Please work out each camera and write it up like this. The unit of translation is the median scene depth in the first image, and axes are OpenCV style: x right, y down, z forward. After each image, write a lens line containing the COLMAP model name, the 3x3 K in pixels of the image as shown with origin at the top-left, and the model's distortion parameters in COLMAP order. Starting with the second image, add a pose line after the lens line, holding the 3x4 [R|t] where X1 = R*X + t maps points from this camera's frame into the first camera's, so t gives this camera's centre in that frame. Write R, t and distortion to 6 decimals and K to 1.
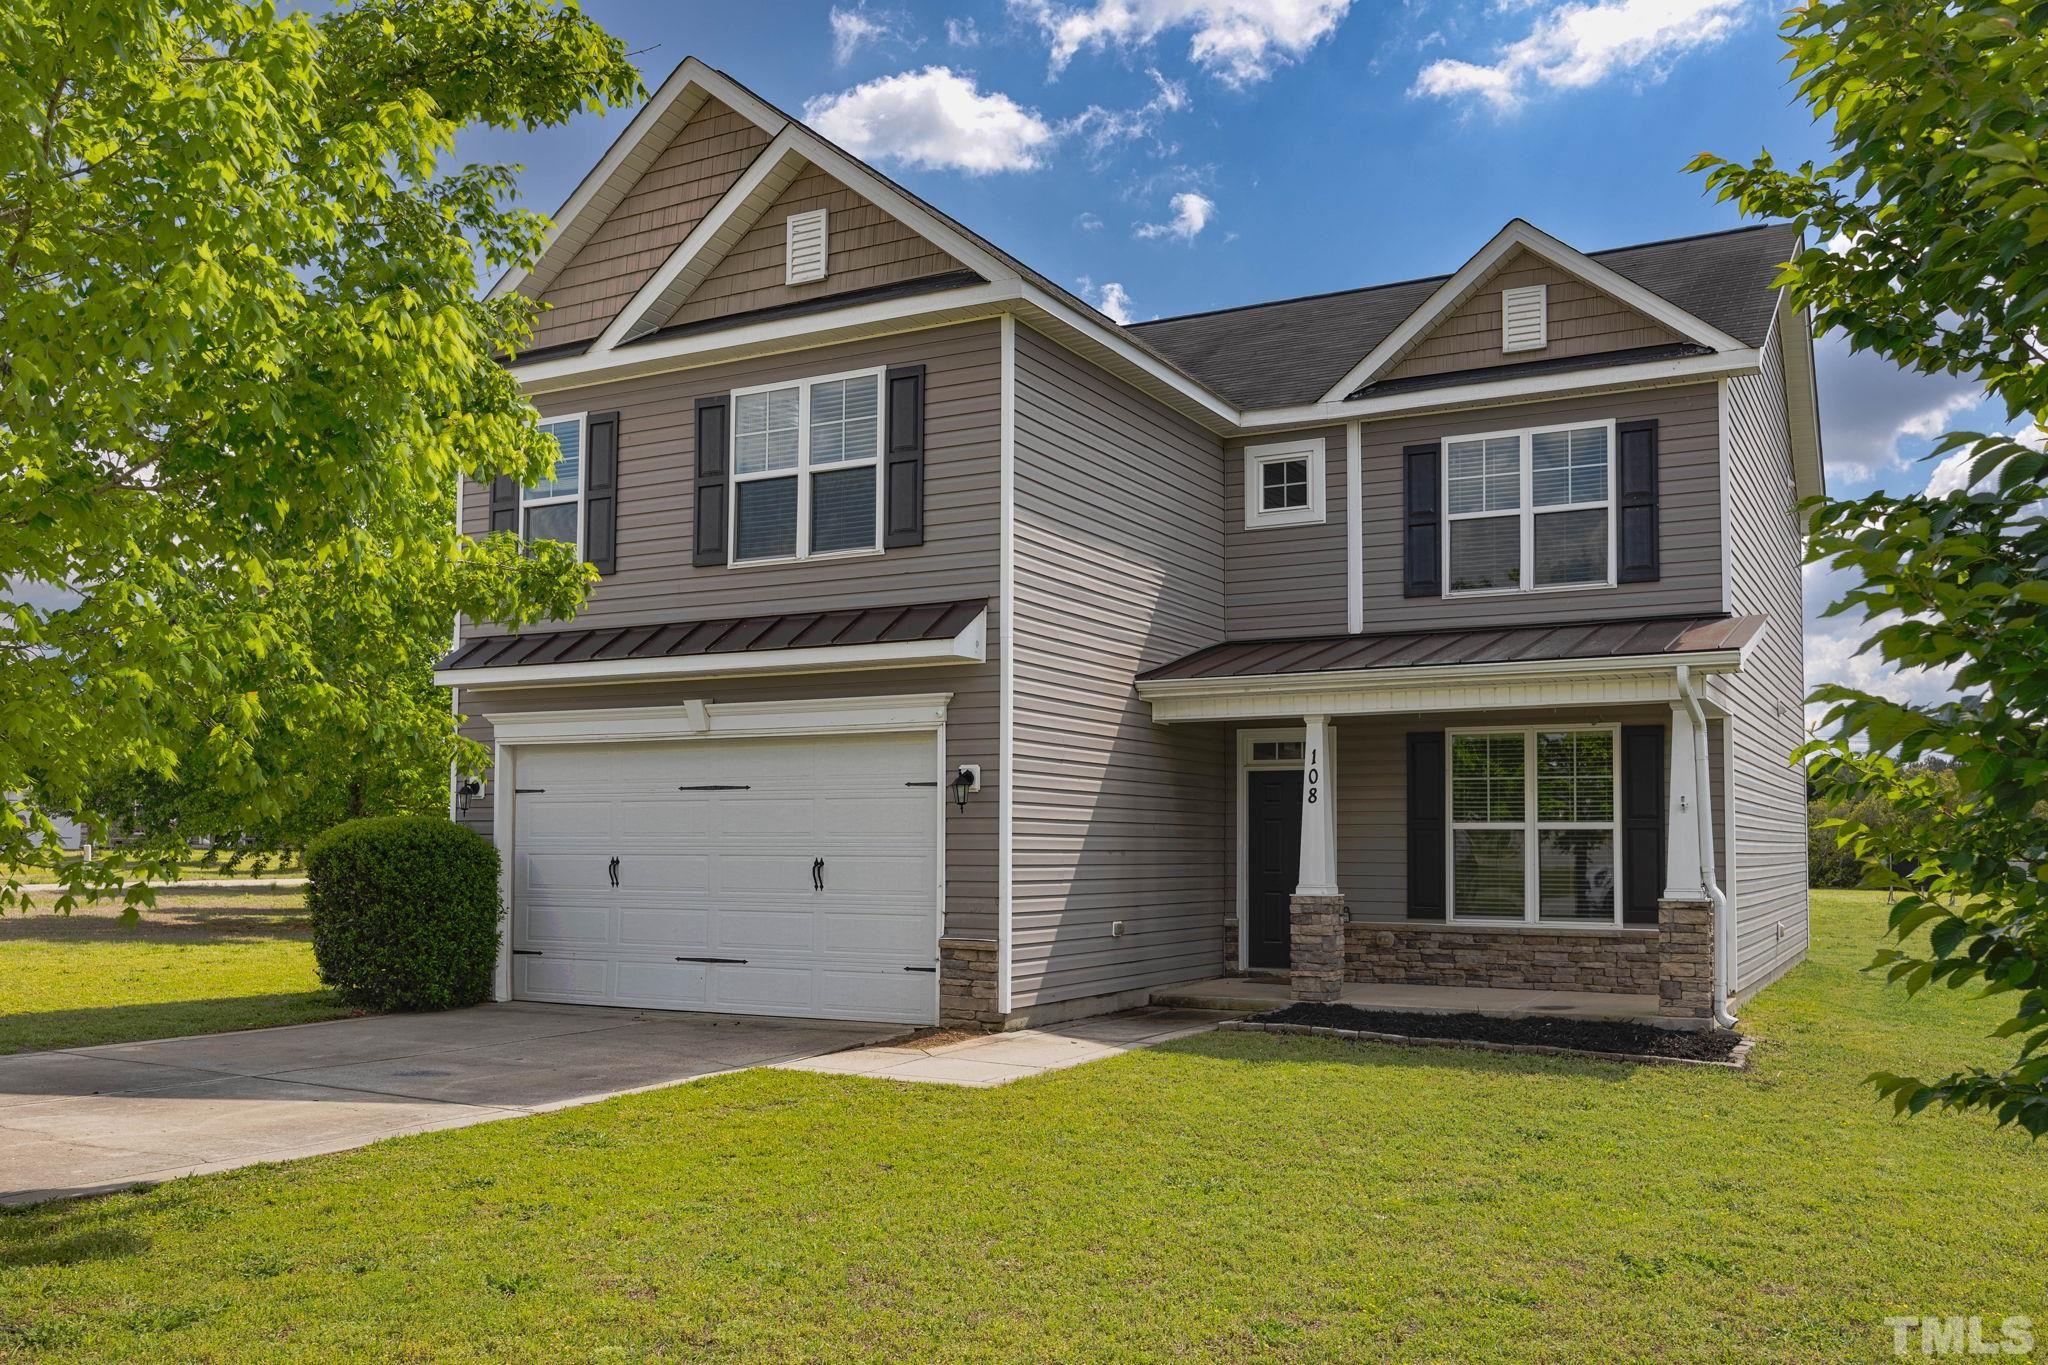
lens RADIAL K [[1692.4, 0, 1024.3], [0, 1692.4, 686.8], [0, 0, 1]] dist [-0.000394, 0.000228]
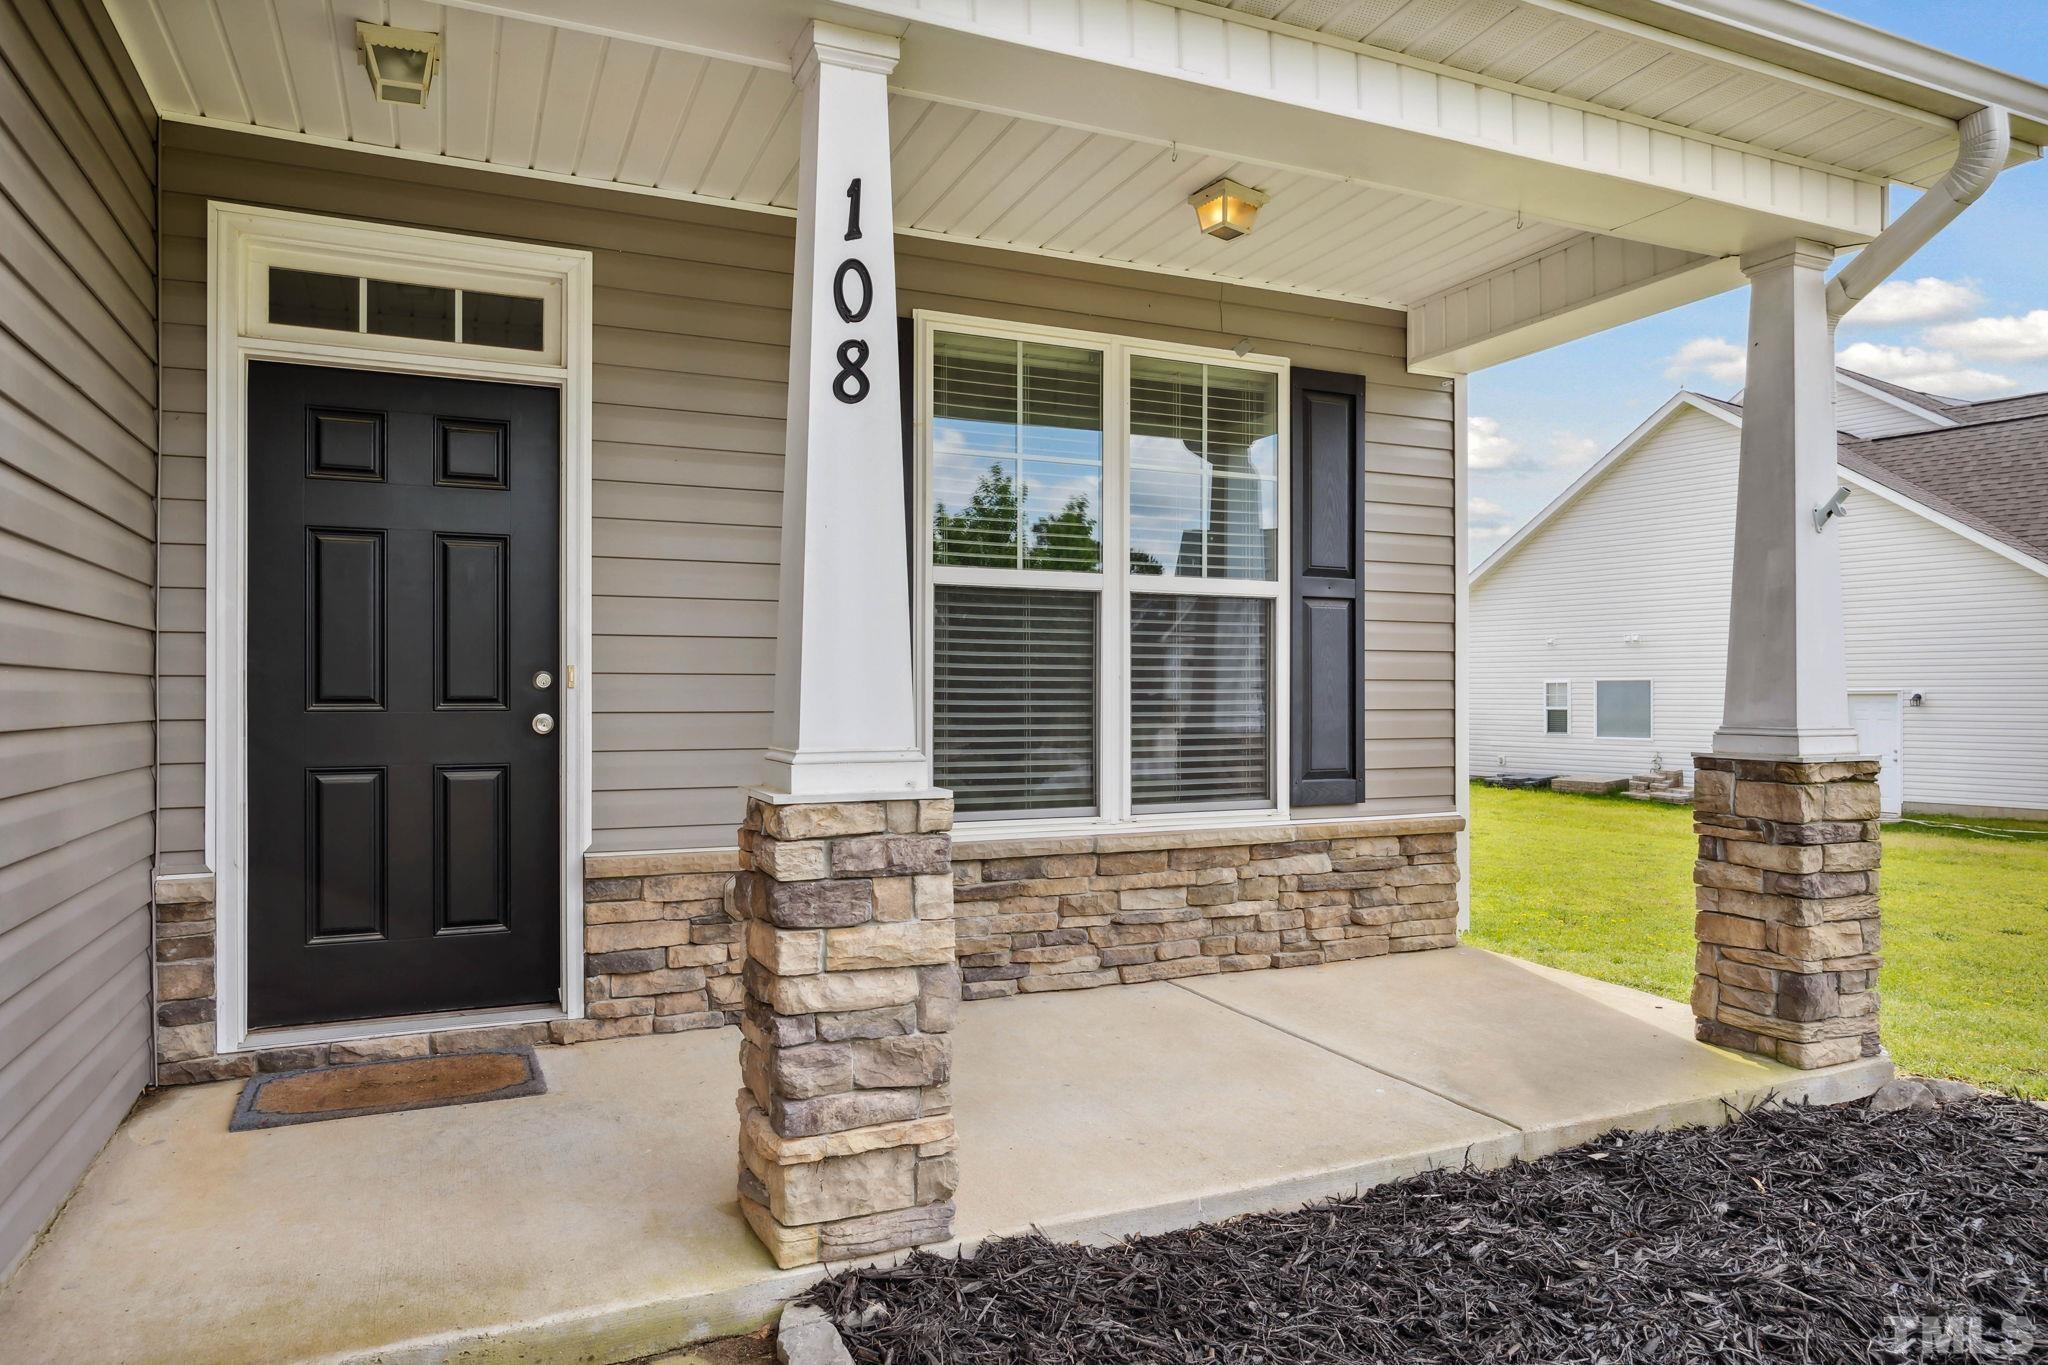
lens RADIAL K [[1289.8, 0, 1023.9], [0, 1289.8, 692.5], [0, 0, 1]] dist [-0.006968, -0.001070]
pose [[0.604835, -0.000580, 0.796351, 0.041820], [-0.072980, 0.995751, 0.056154, 0.093648], [-0.793000, -0.092081, 0.602223, 0.838776]]
